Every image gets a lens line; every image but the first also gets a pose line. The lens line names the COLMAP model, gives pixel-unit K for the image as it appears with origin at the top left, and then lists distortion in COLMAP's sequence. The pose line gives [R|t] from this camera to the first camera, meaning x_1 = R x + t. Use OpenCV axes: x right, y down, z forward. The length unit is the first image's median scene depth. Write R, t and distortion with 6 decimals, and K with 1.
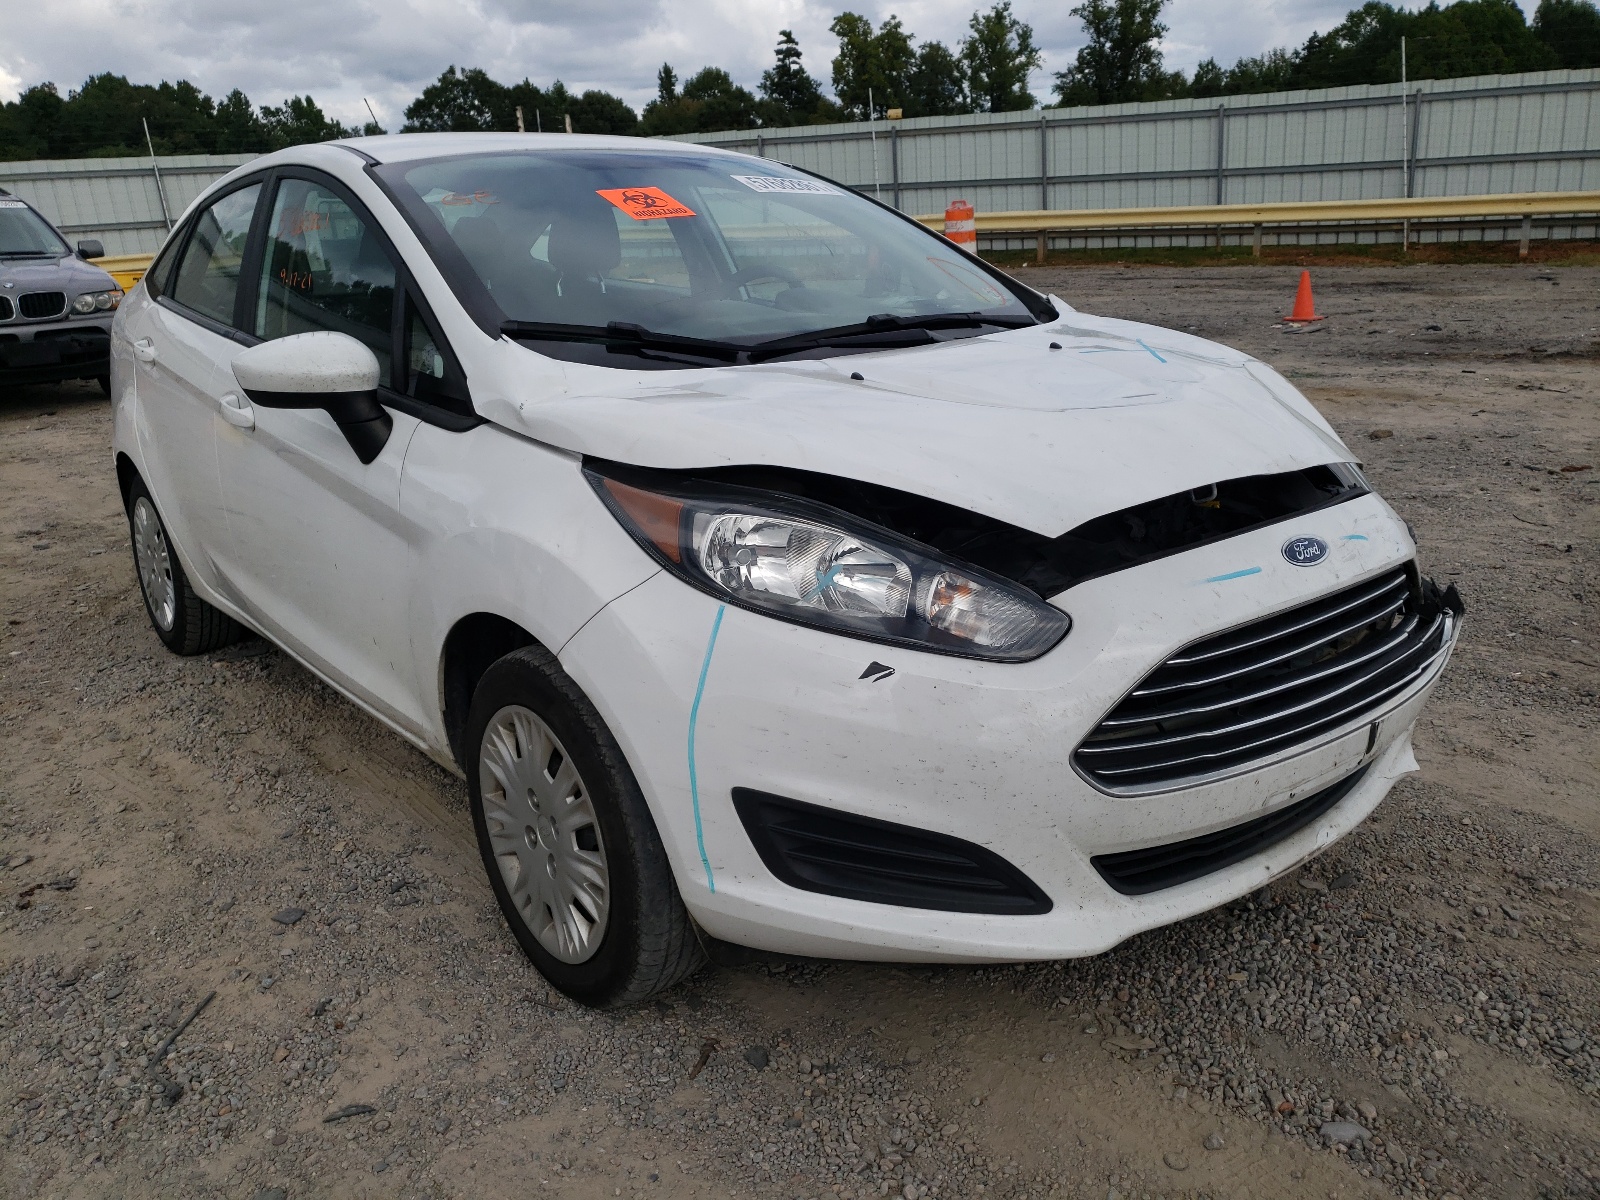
lens RADIAL K [[1209.5, 0, 800.1], [0, 1209.5, 591.2], [0, 0, 1]] dist [0.001946, -0.003430]
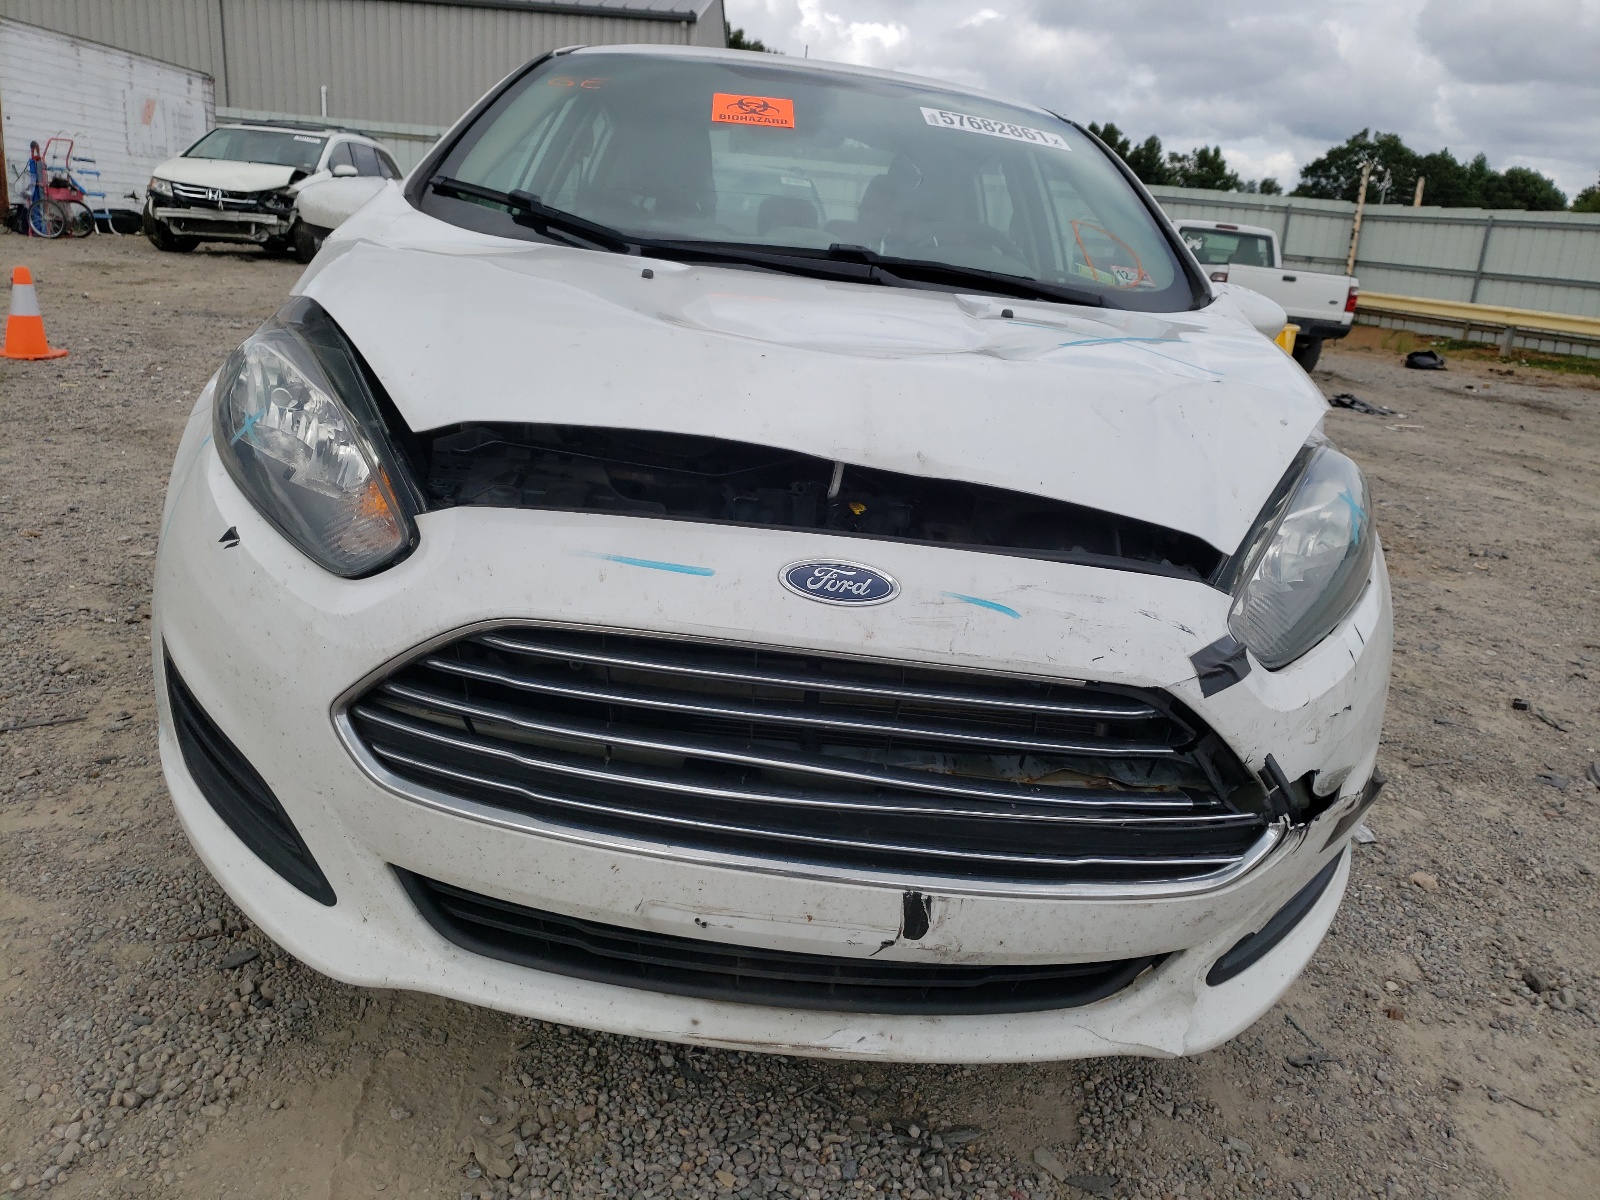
lens RADIAL K [[1209.5, 0, 804.3], [0, 1209.5, 598.8], [0, 0, 1]] dist [0.001946, -0.003430]
pose [[0.801774, 0.291779, -0.521558, 0.753612], [-0.305430, 0.950191, 0.062045, -0.060560], [0.513684, 0.109553, 0.850957, 0.446844]]
